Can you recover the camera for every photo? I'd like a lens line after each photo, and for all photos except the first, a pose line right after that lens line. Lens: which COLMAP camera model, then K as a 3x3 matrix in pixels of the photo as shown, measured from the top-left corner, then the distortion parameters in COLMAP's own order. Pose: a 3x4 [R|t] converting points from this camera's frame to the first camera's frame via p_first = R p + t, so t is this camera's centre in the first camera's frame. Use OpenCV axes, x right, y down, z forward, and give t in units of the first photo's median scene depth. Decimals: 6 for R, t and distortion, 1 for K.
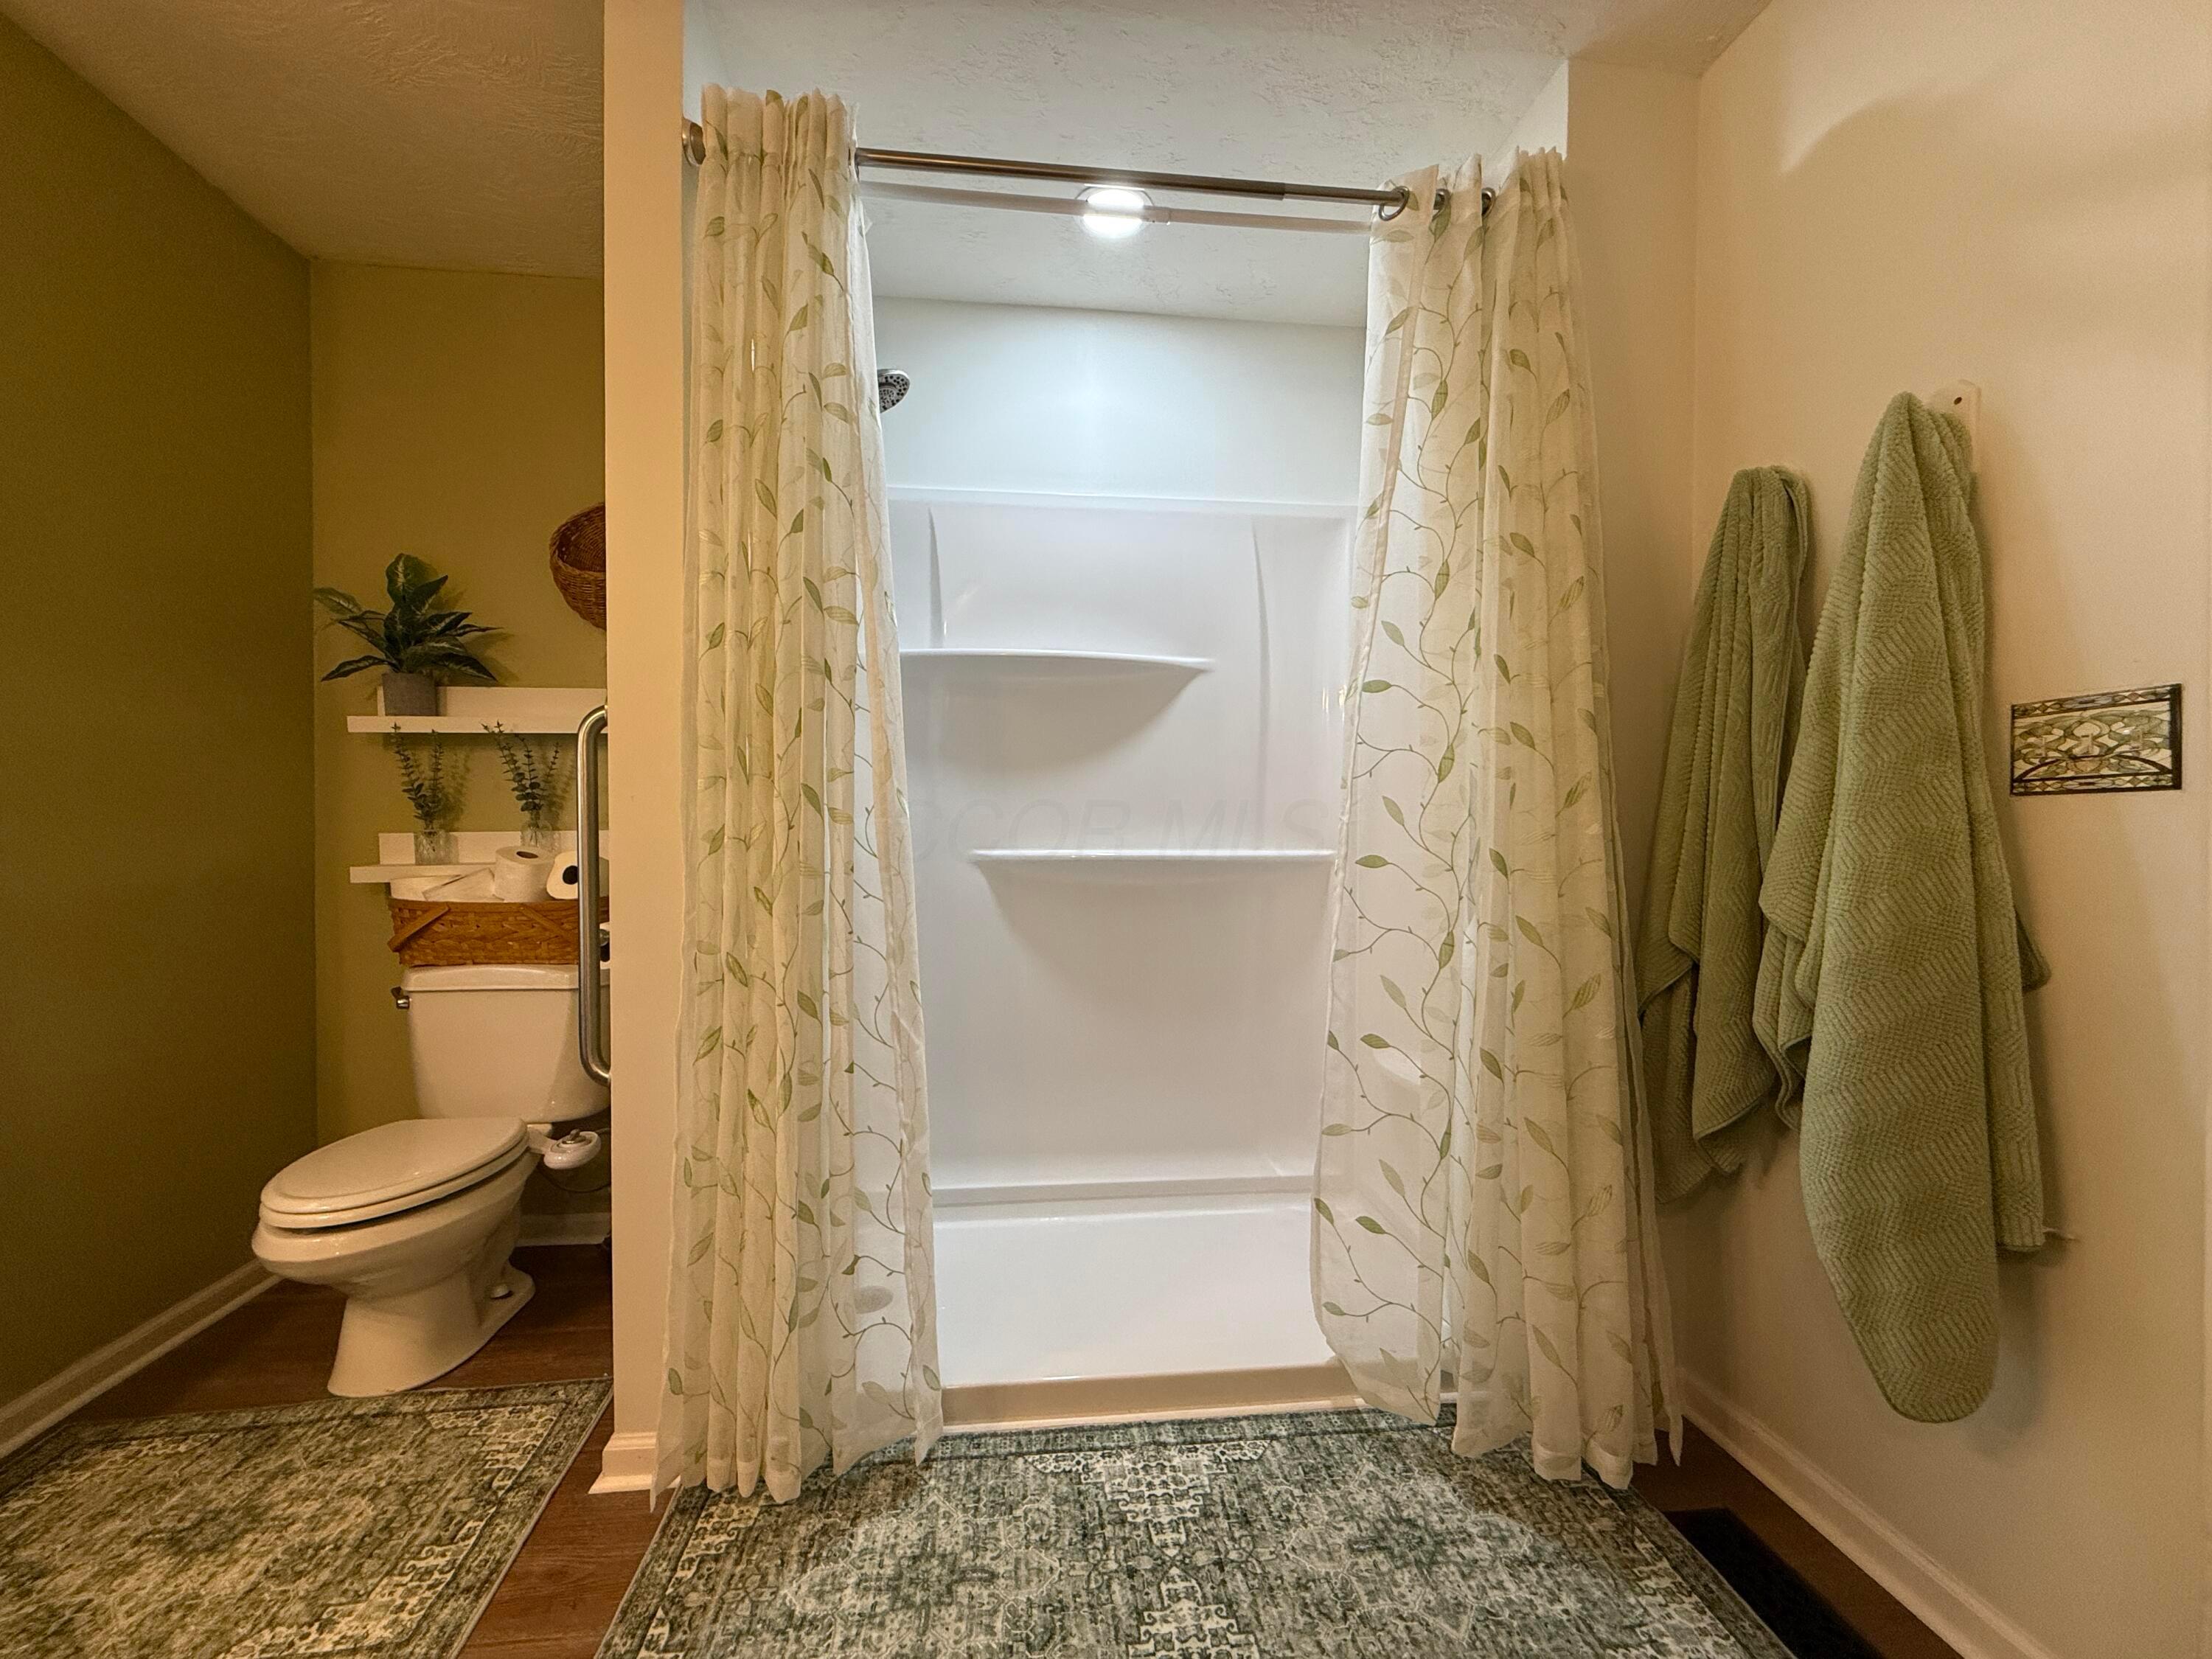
lens RADIAL K [[887.8, 0, 1106.0], [0, 887.8, 829.5], [0, 0, 1]] dist [0.006238, -0.000412]
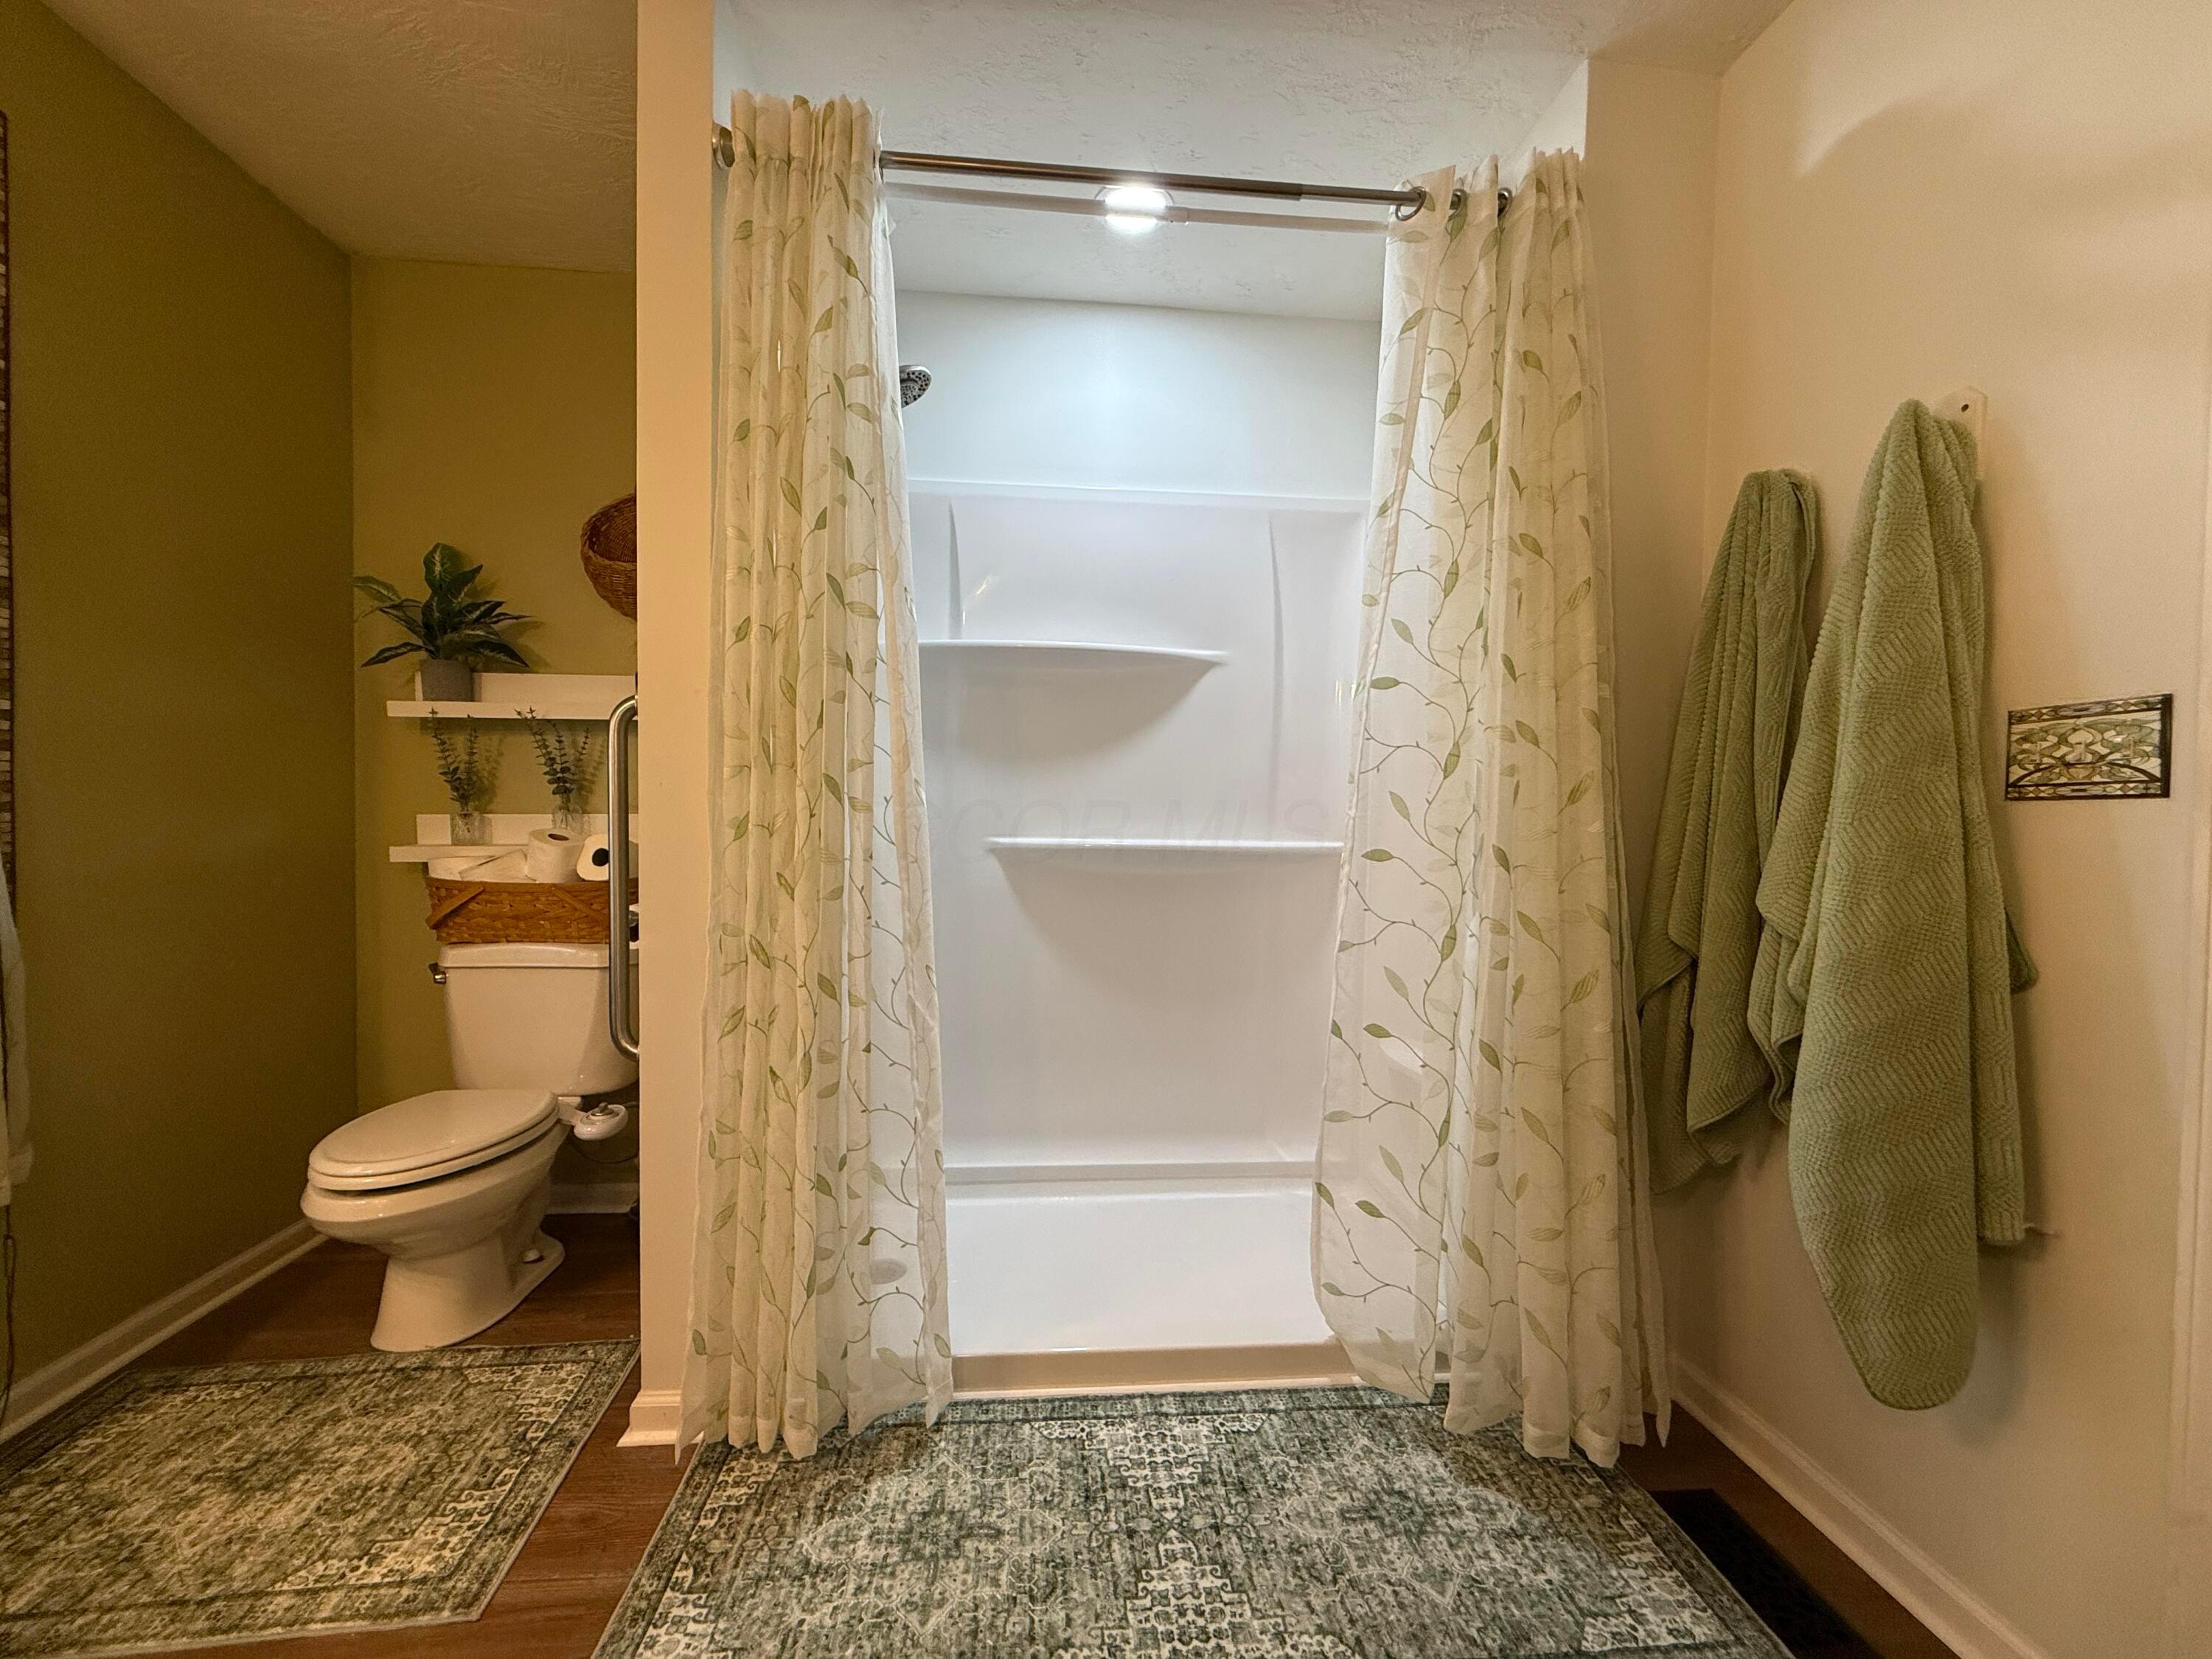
lens RADIAL K [[887.8, 0, 1106.0], [0, 887.8, 829.5], [0, 0, 1]] dist [0.006238, -0.000412]
pose [[0.999725, 0.012726, -0.019680, 0.008256], [-0.012427, 0.999807, 0.015213, -0.006088], [0.019870, -0.014964, 0.999691, -0.029105]]
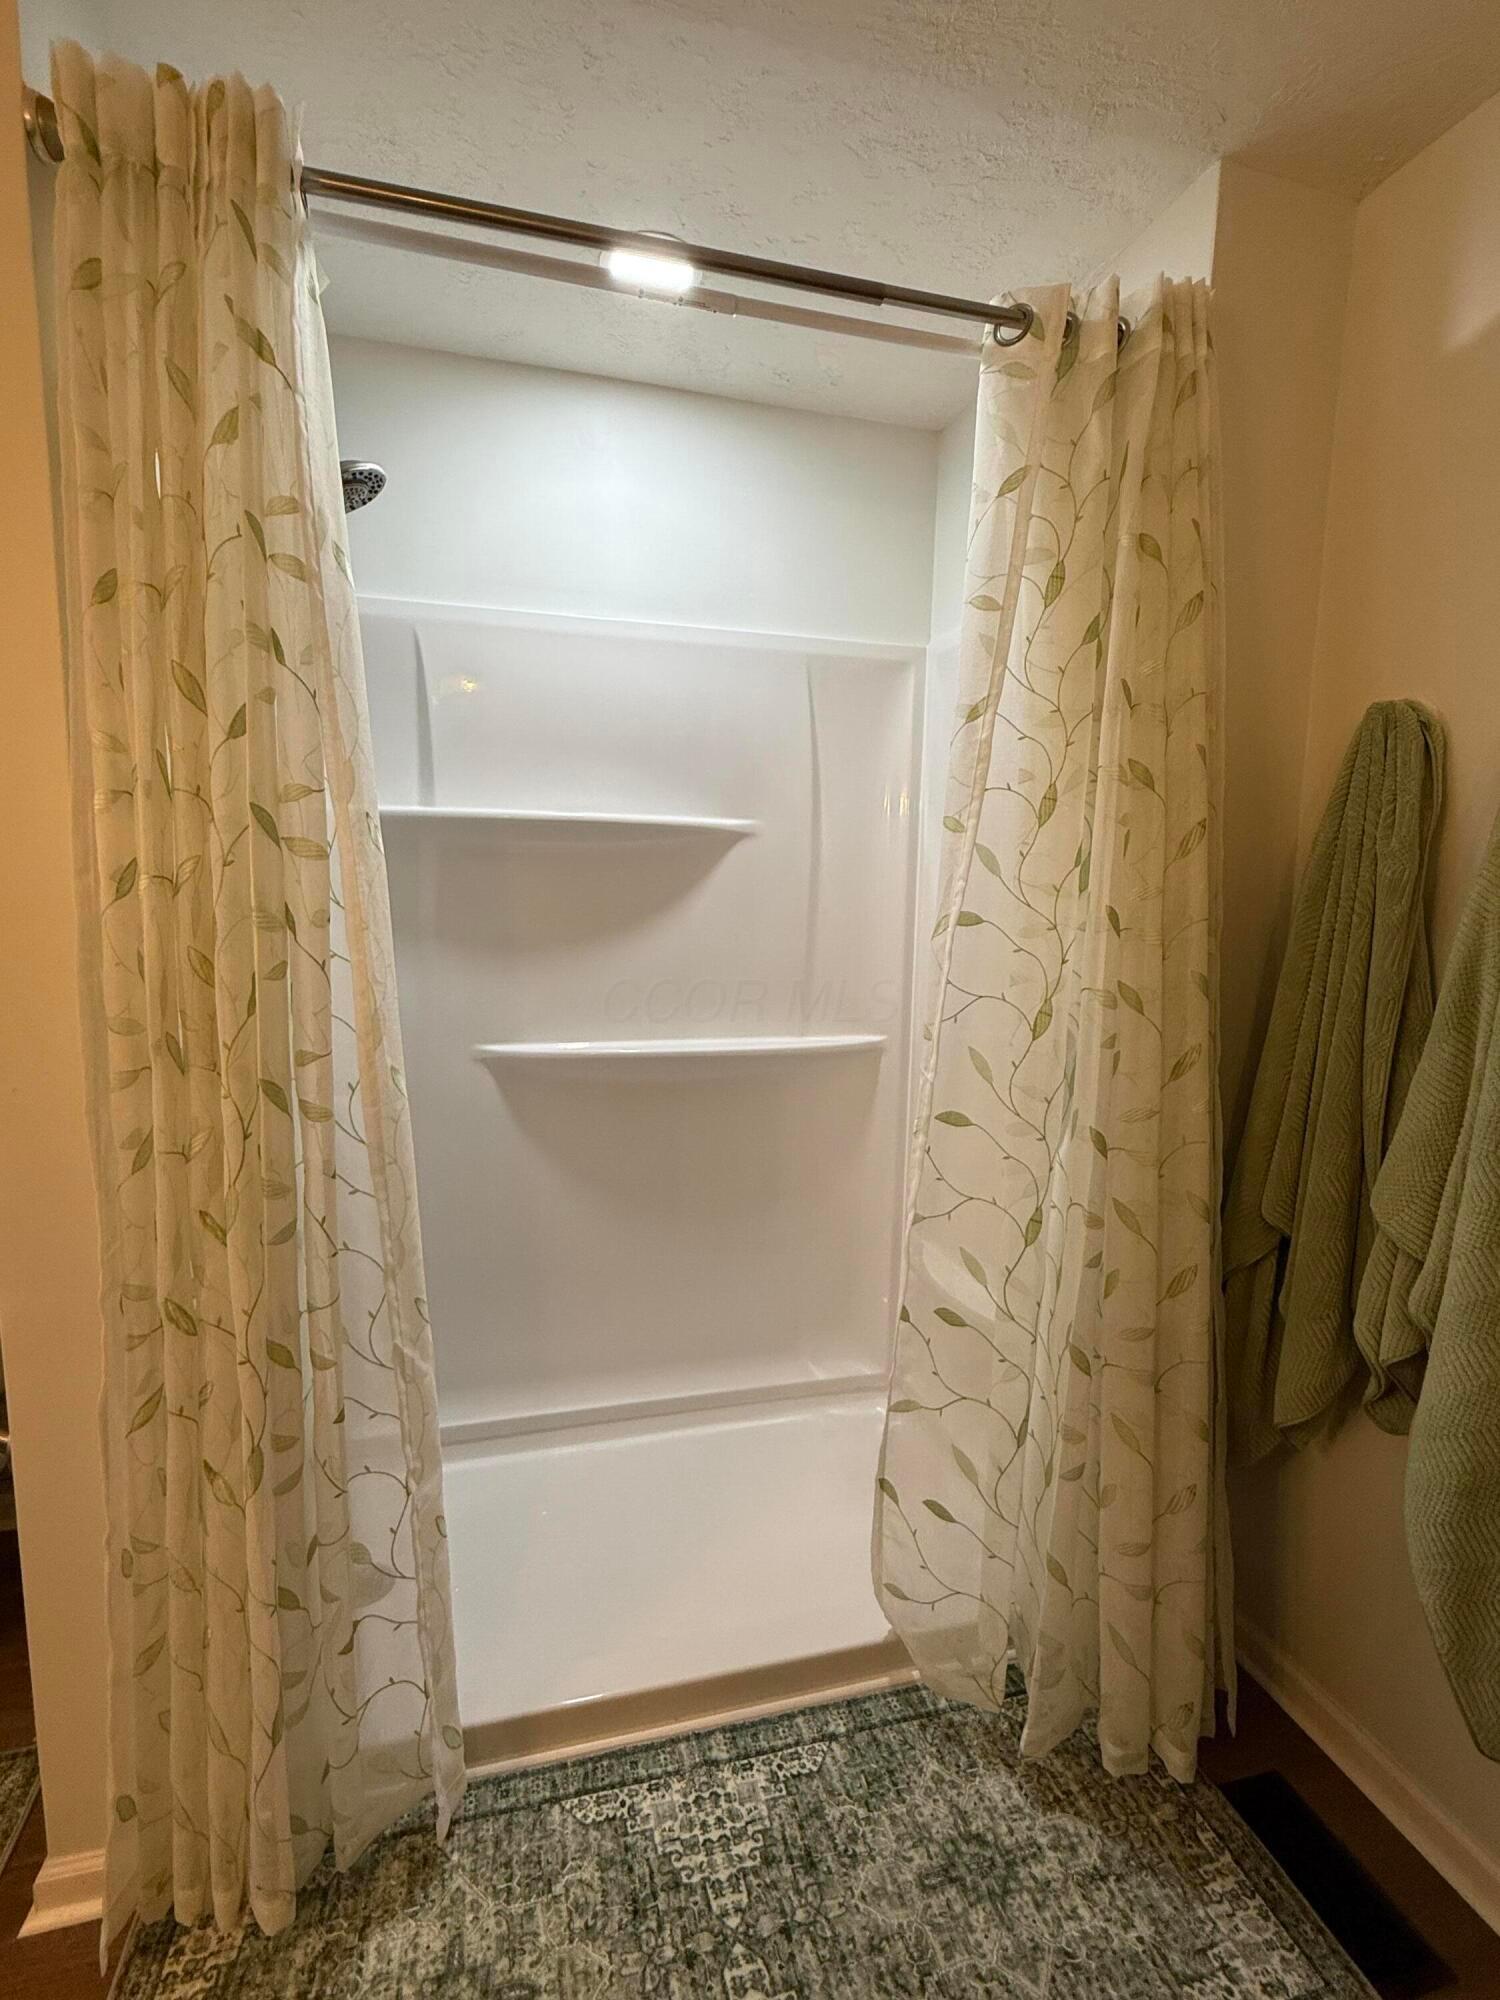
lens RADIAL K [[926.8, 0, 750.0], [0, 926.8, 1000.0], [0, 0, 1]] dist [0.004330, -0.000260]
pose [[0.987980, -0.003042, 0.154553, -0.048817], [-0.014512, 0.993566, 0.112320, -0.209932], [-0.153900, -0.113213, 0.981579, 0.159762]]
